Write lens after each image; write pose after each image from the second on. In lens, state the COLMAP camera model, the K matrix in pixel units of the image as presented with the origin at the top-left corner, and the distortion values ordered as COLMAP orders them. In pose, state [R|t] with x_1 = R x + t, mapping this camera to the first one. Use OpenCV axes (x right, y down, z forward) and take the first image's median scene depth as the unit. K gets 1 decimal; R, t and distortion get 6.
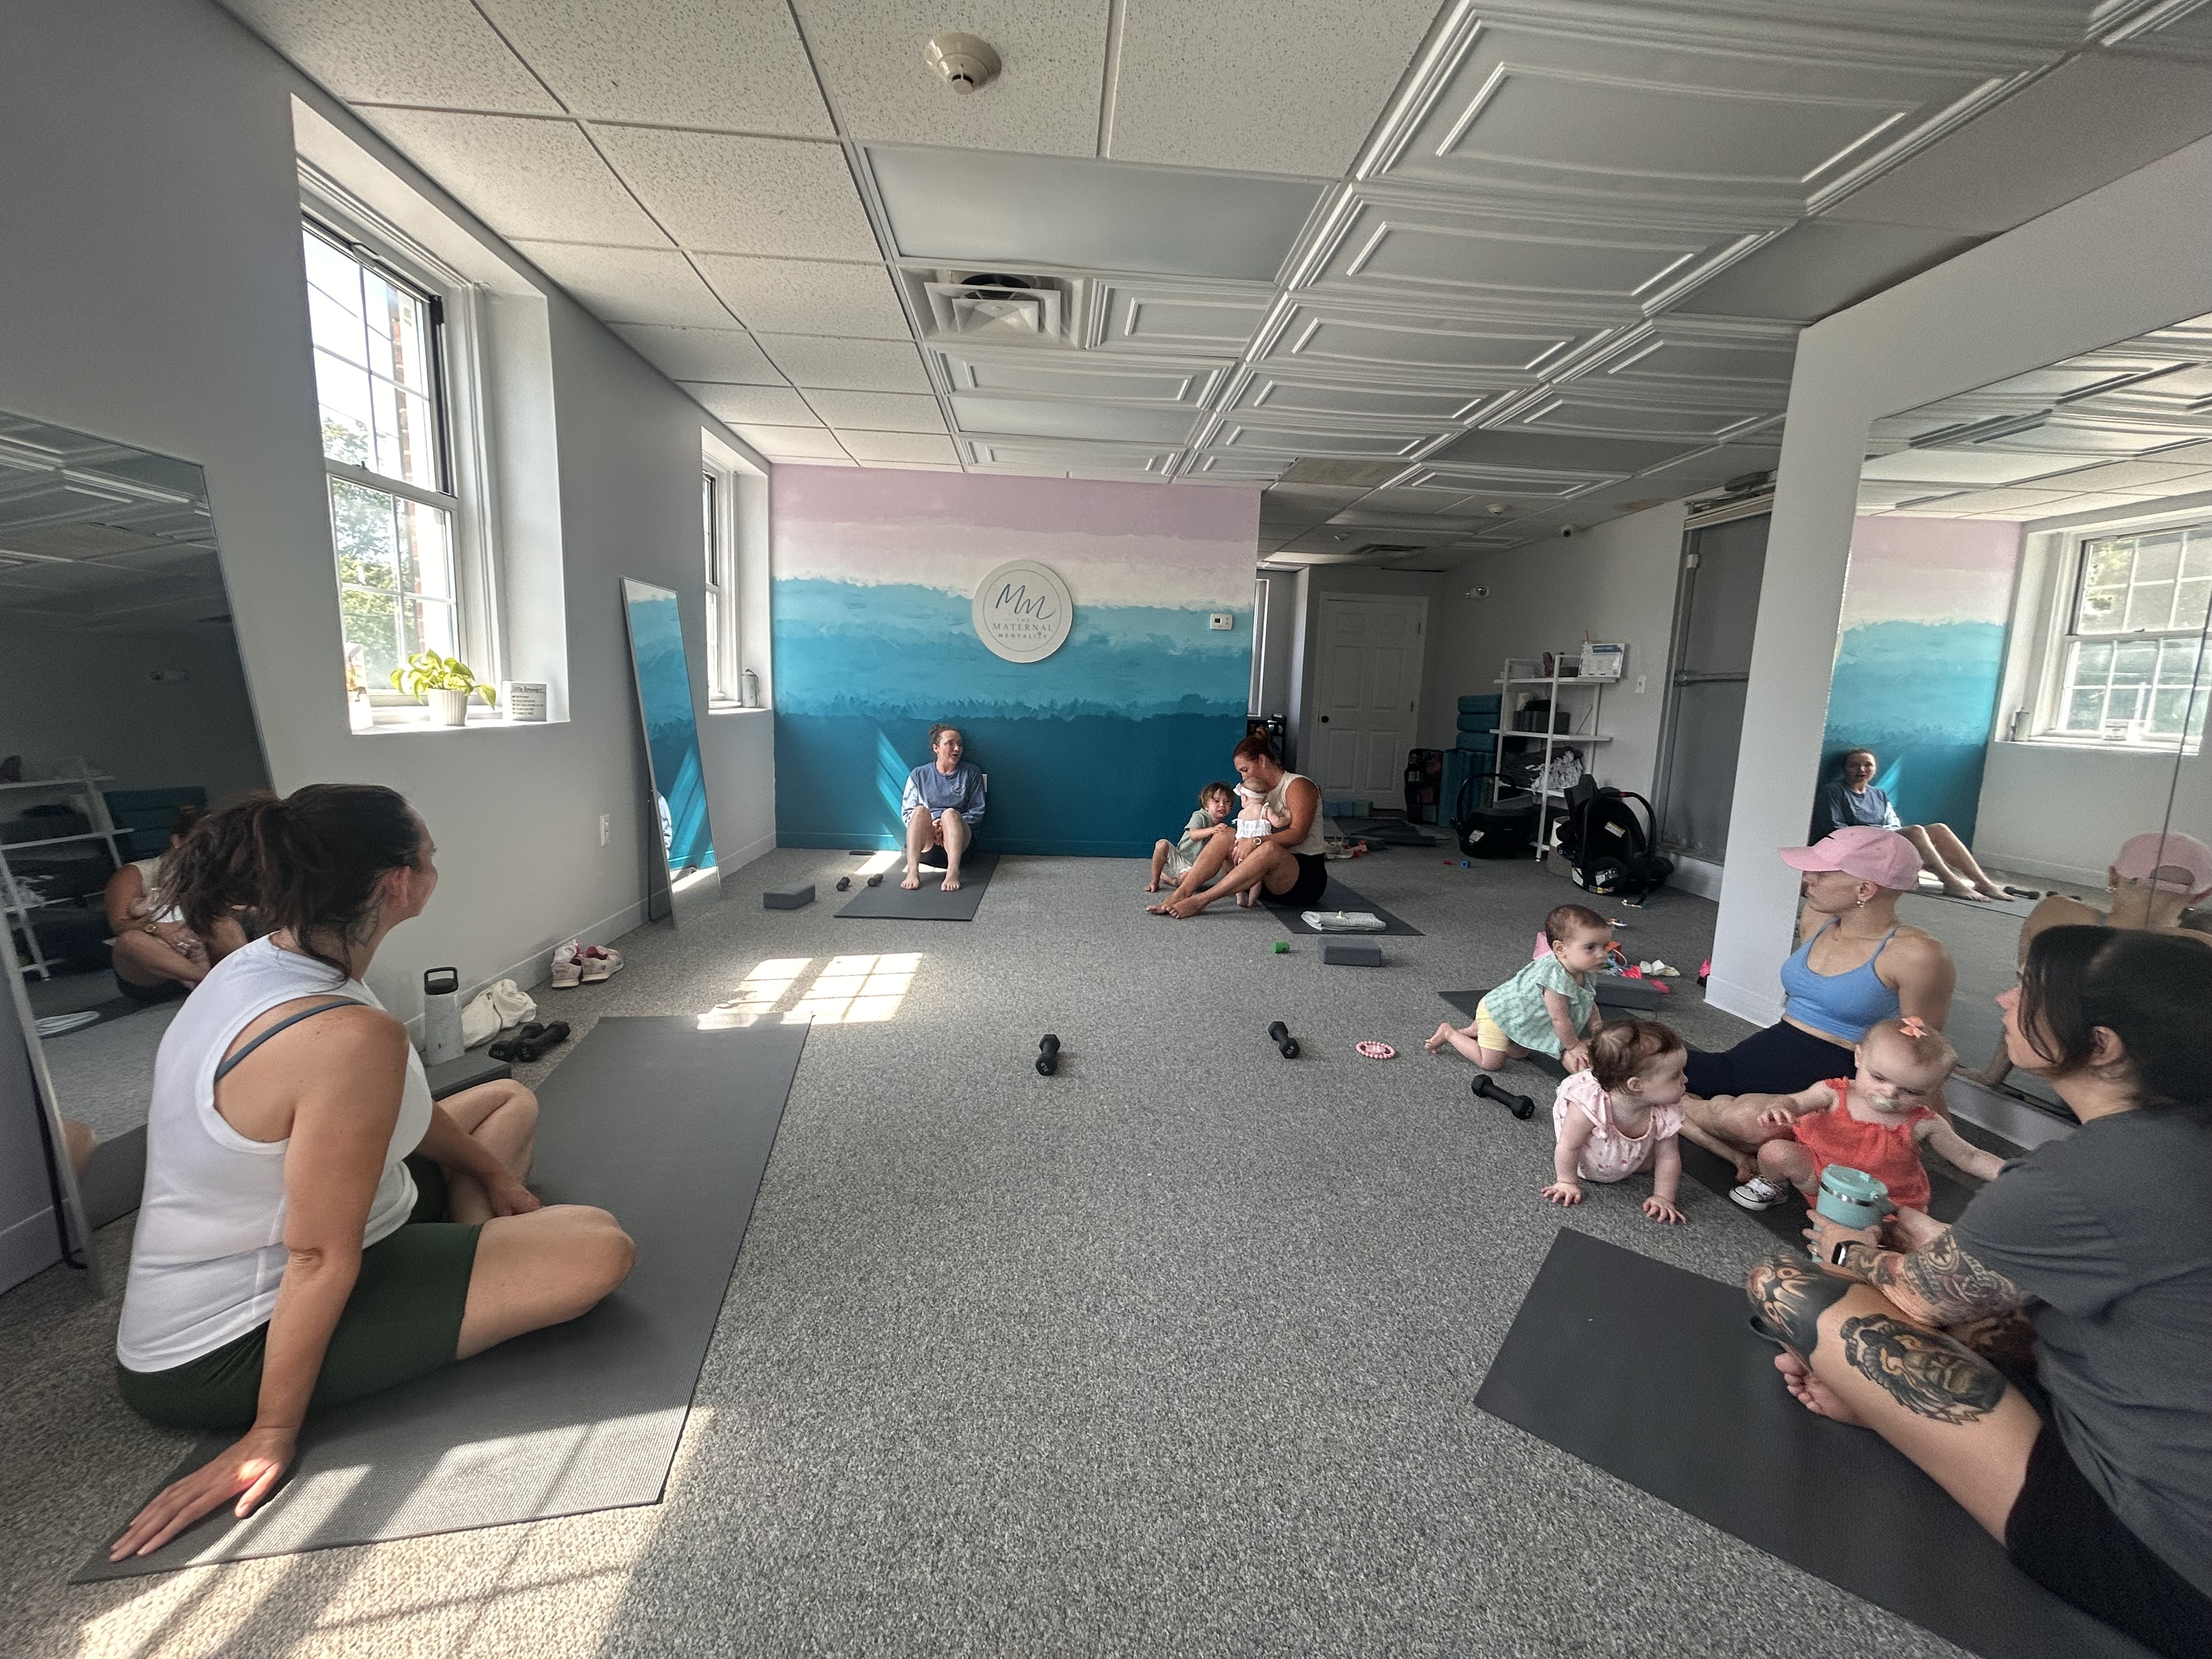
lens RADIAL K [[893.3, 0, 1103.5], [0, 893.3, 835.9], [0, 0, 1]] dist [-0.001754, 0.000048]
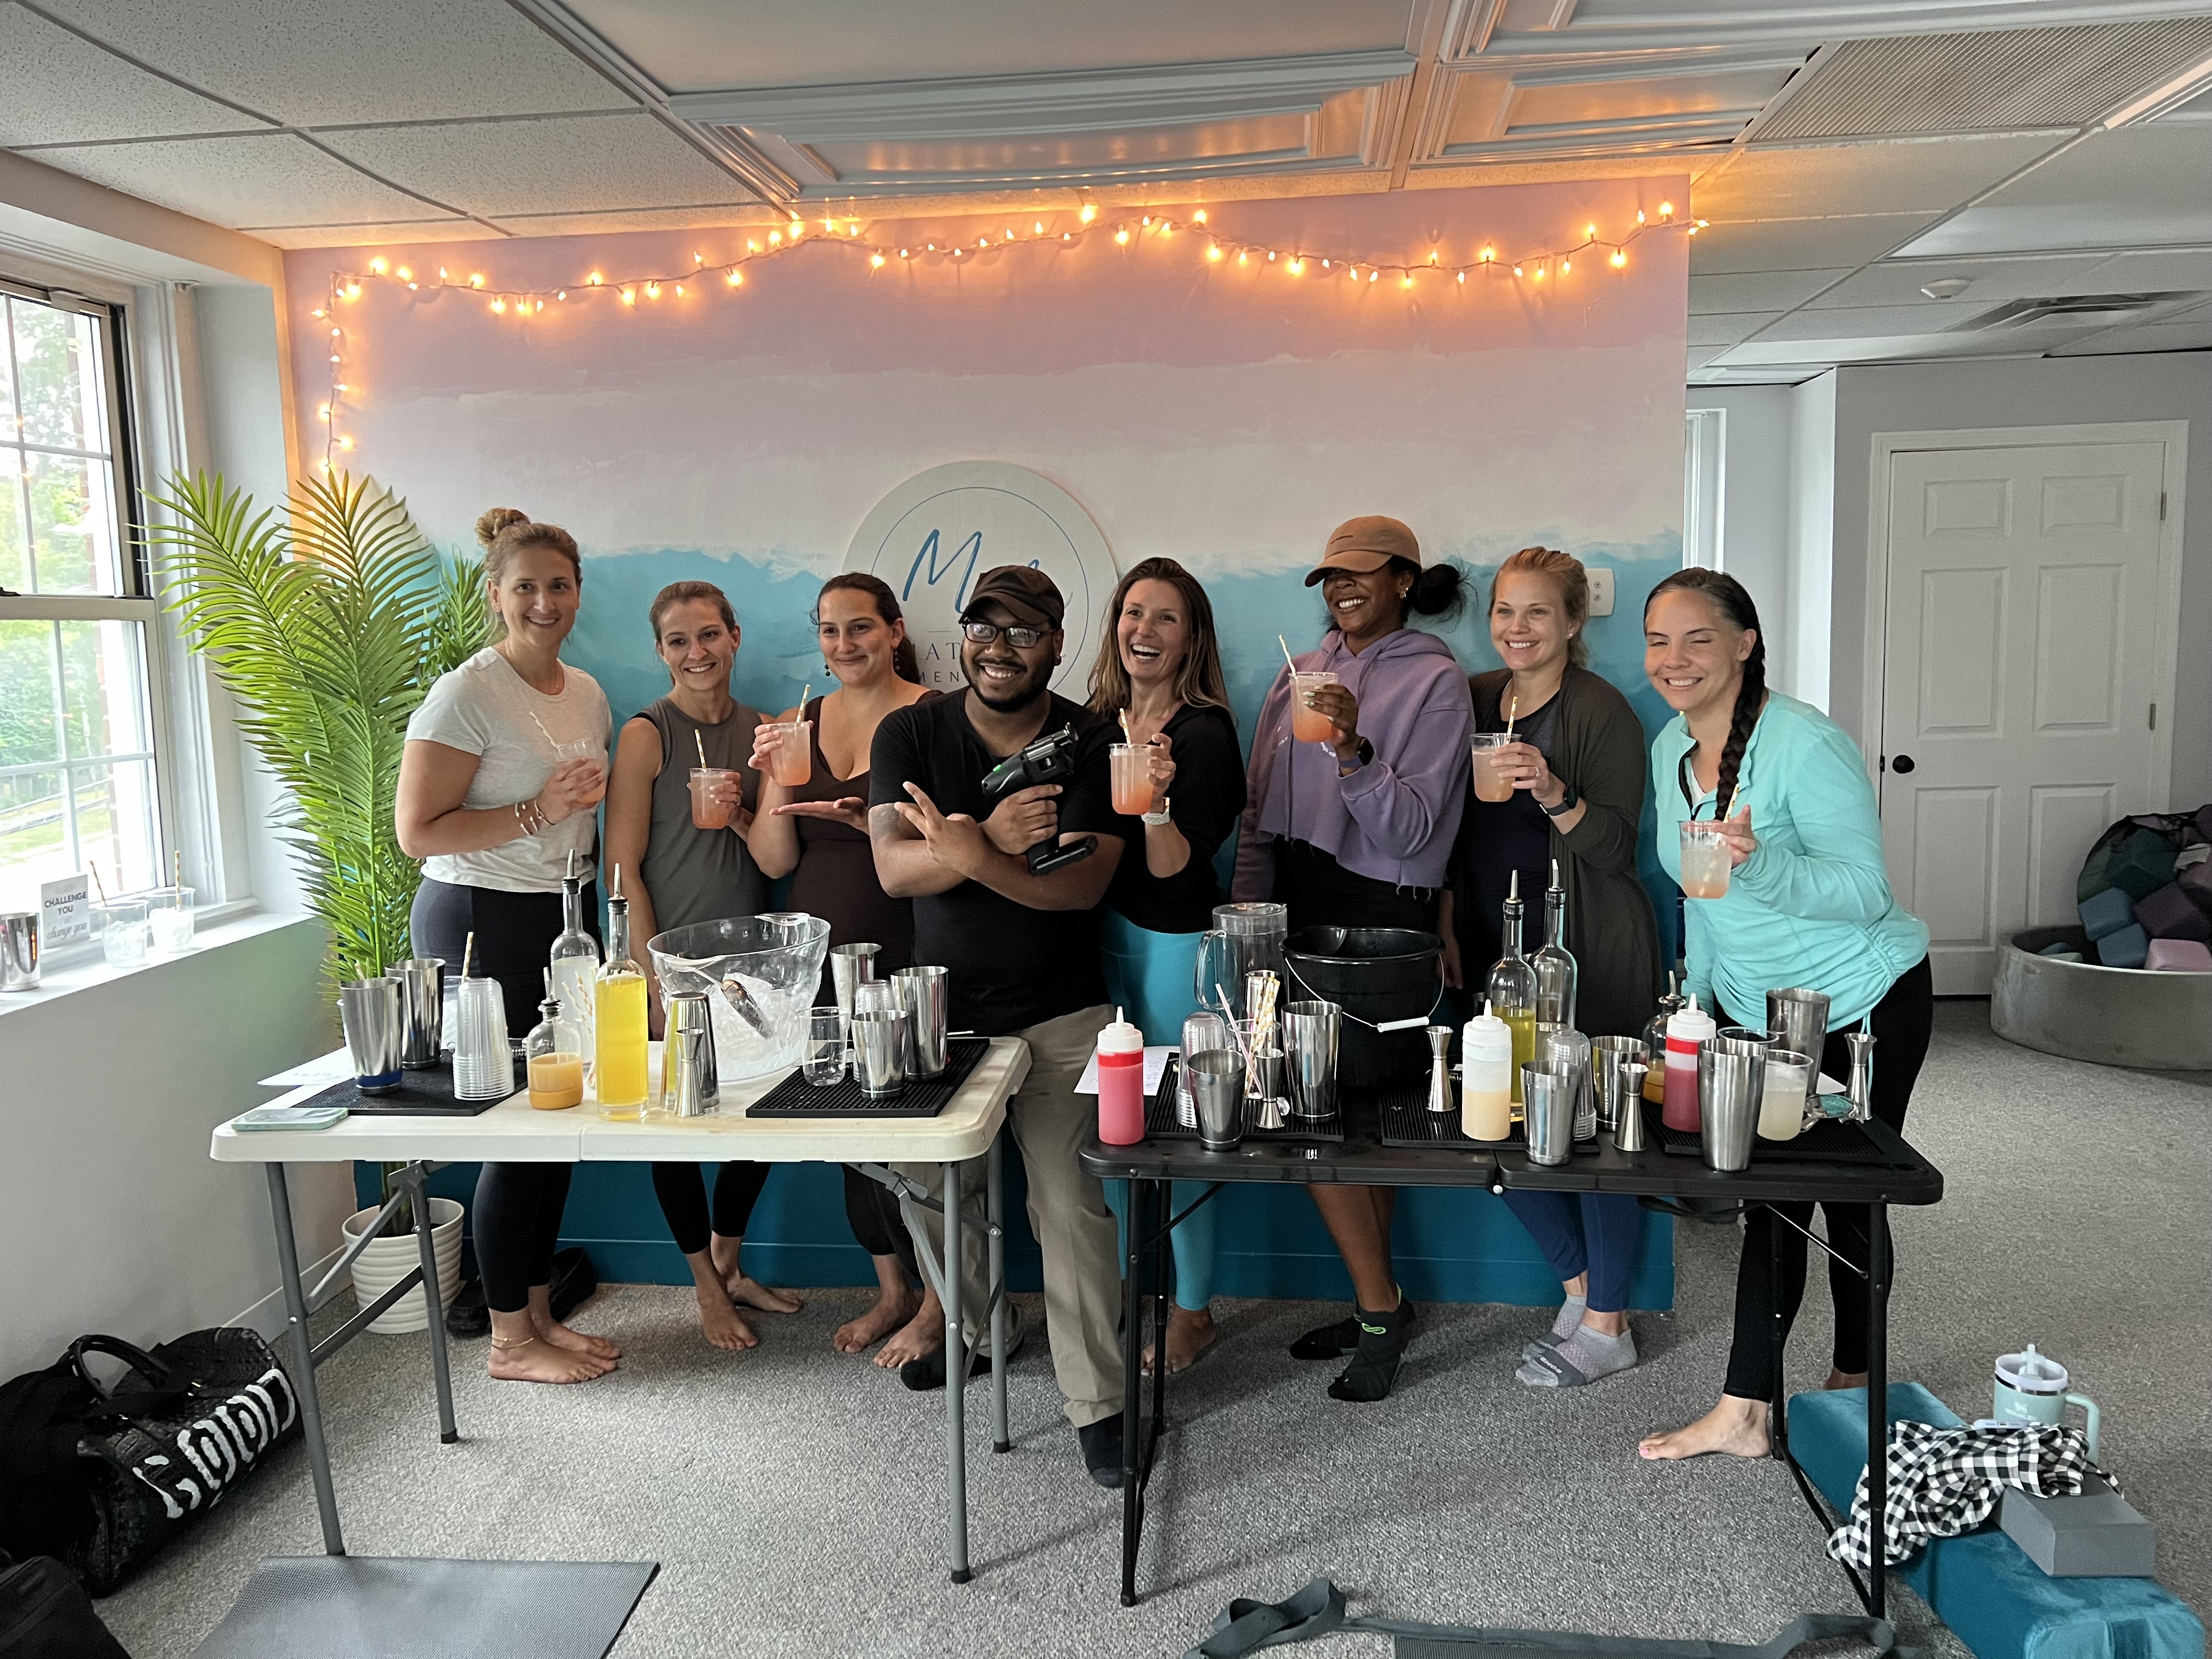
lens RADIAL K [[1682.8, 0, 1107.3], [0, 1682.8, 815.9], [0, 0, 1]] dist [0.037212, -0.007754]
pose [[0.983138, -0.042277, -0.177911, 0.068783], [0.034623, 0.998345, -0.045911, -0.135906], [0.179557, 0.038977, 0.982975, 0.364052]]
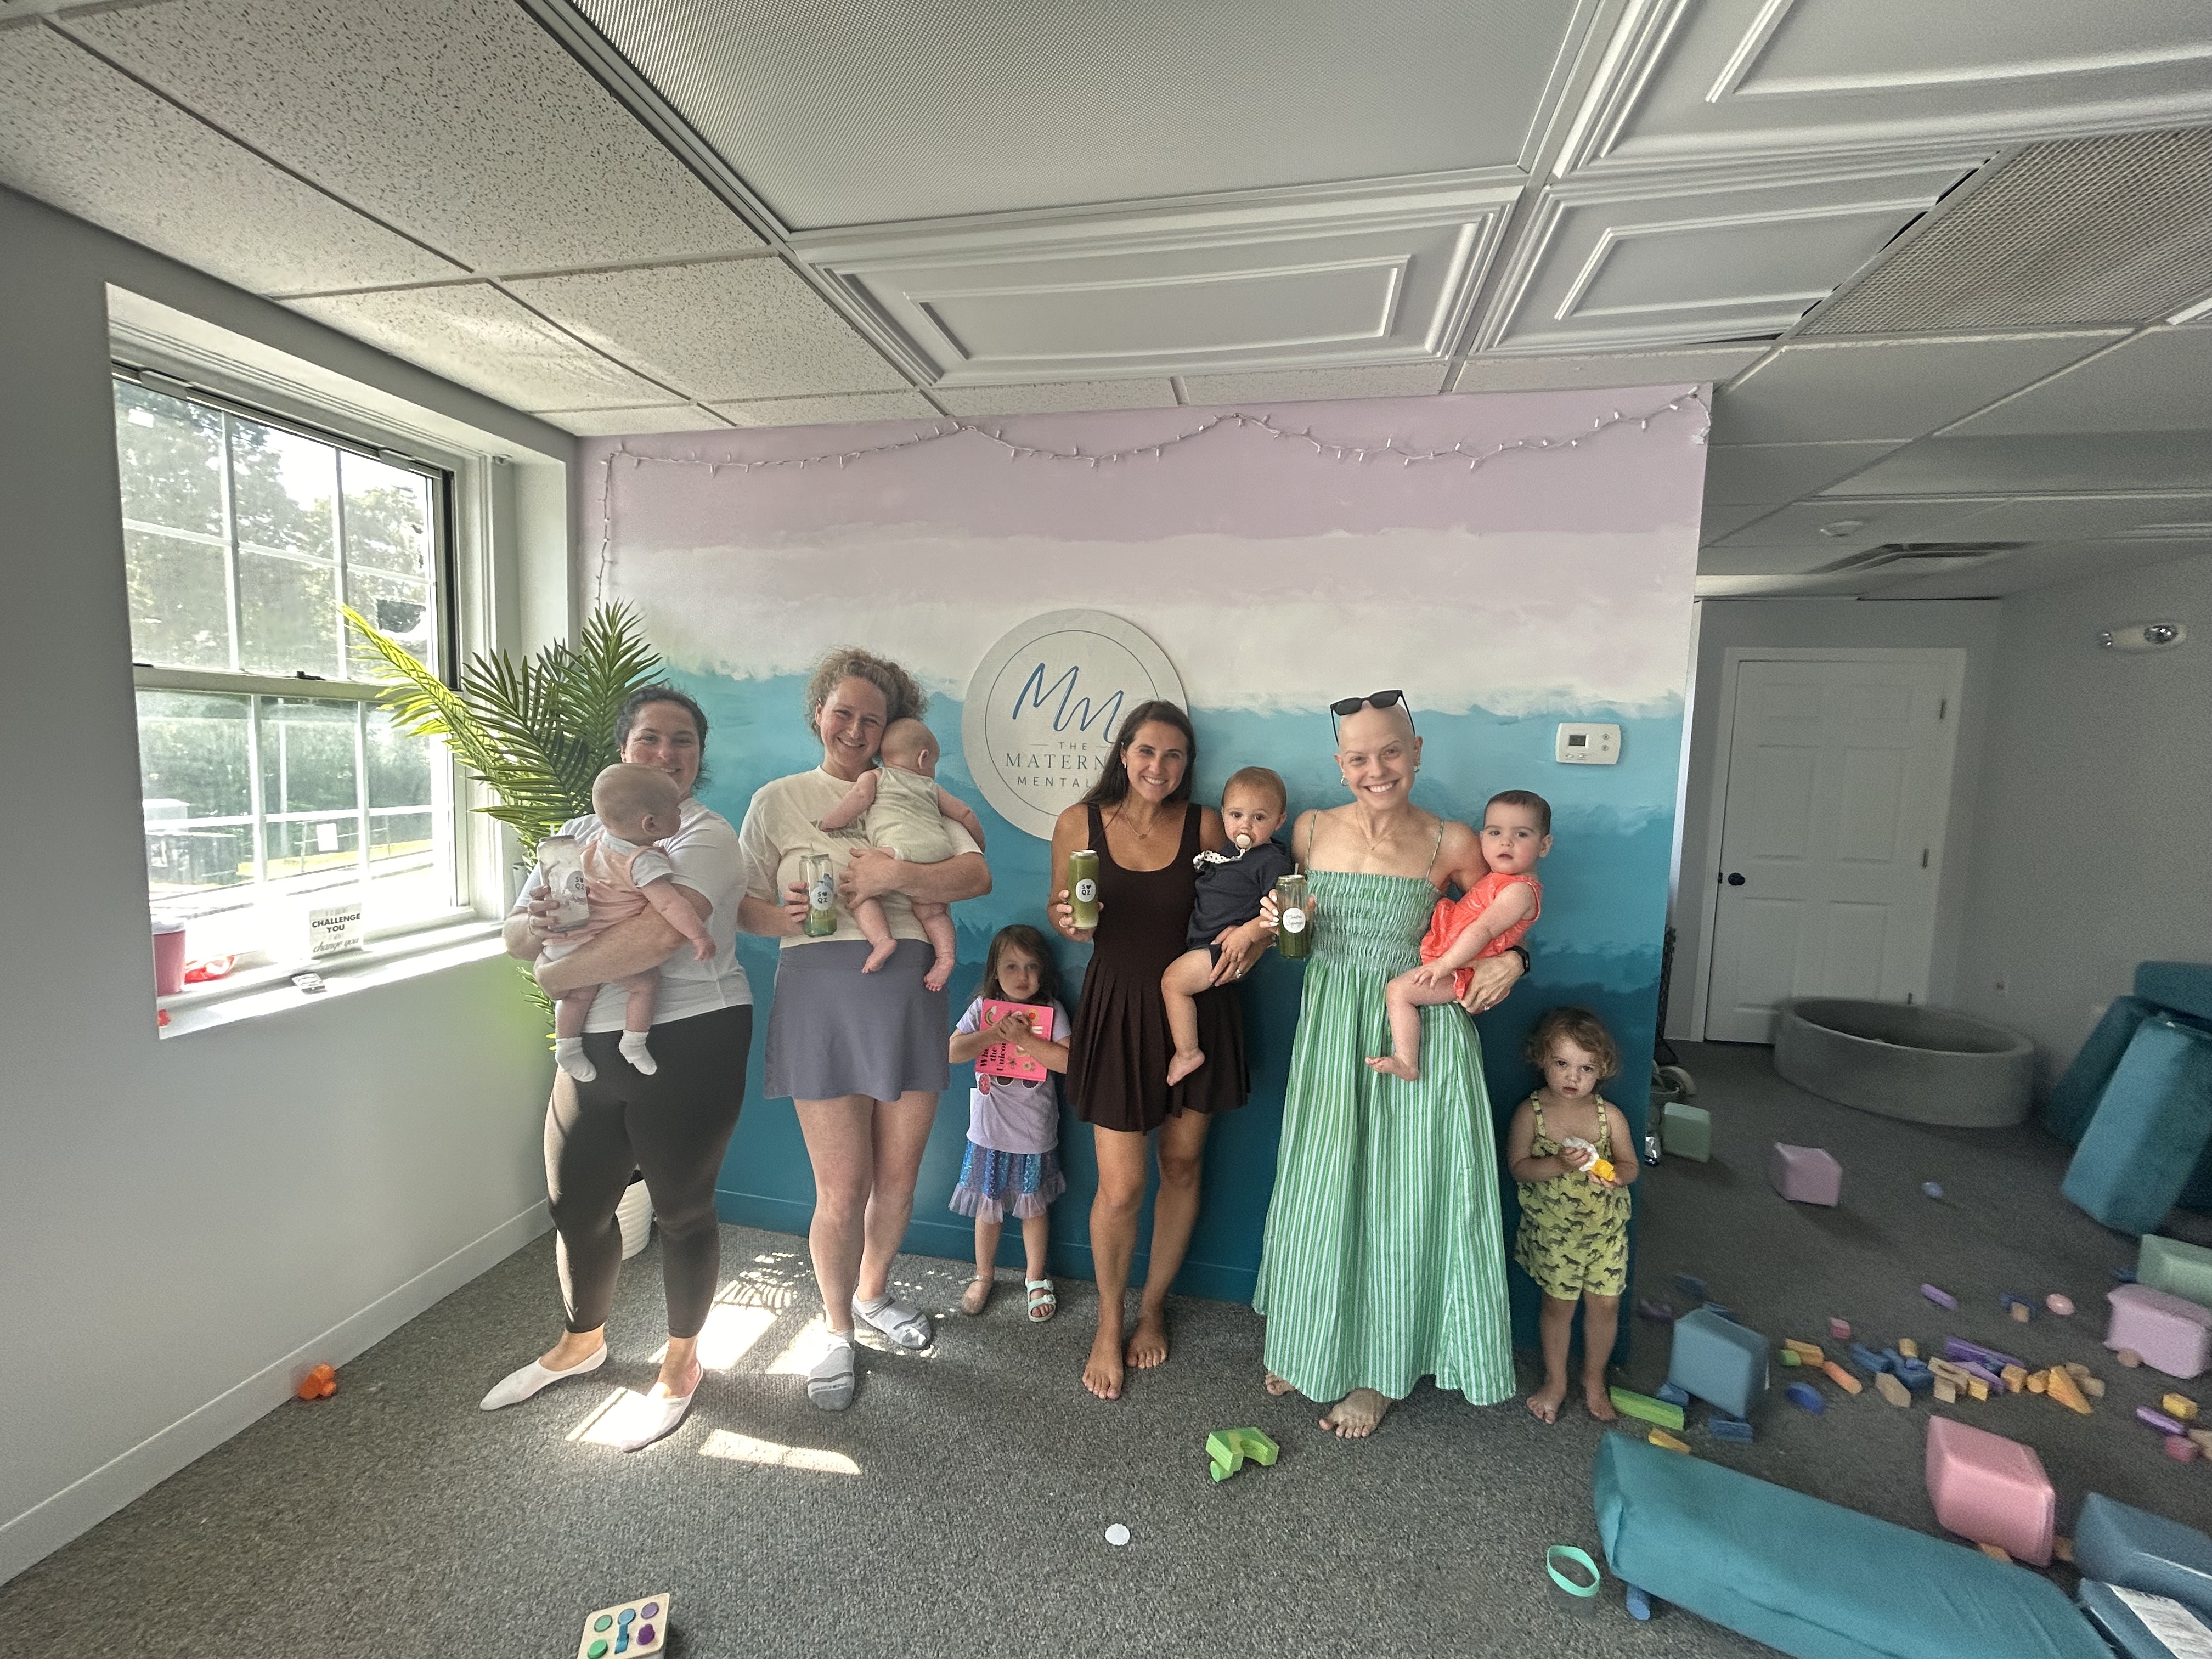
lens RADIAL K [[893.3, 0, 1101.9], [0, 893.3, 825.4], [0, 0, 1]] dist [-0.001754, 0.000048]
pose [[0.964161, 0.014122, -0.264940, 0.034650], [-0.034897, 0.996657, -0.073873, -0.170680], [0.263012, 0.080471, 0.961431, 0.589120]]
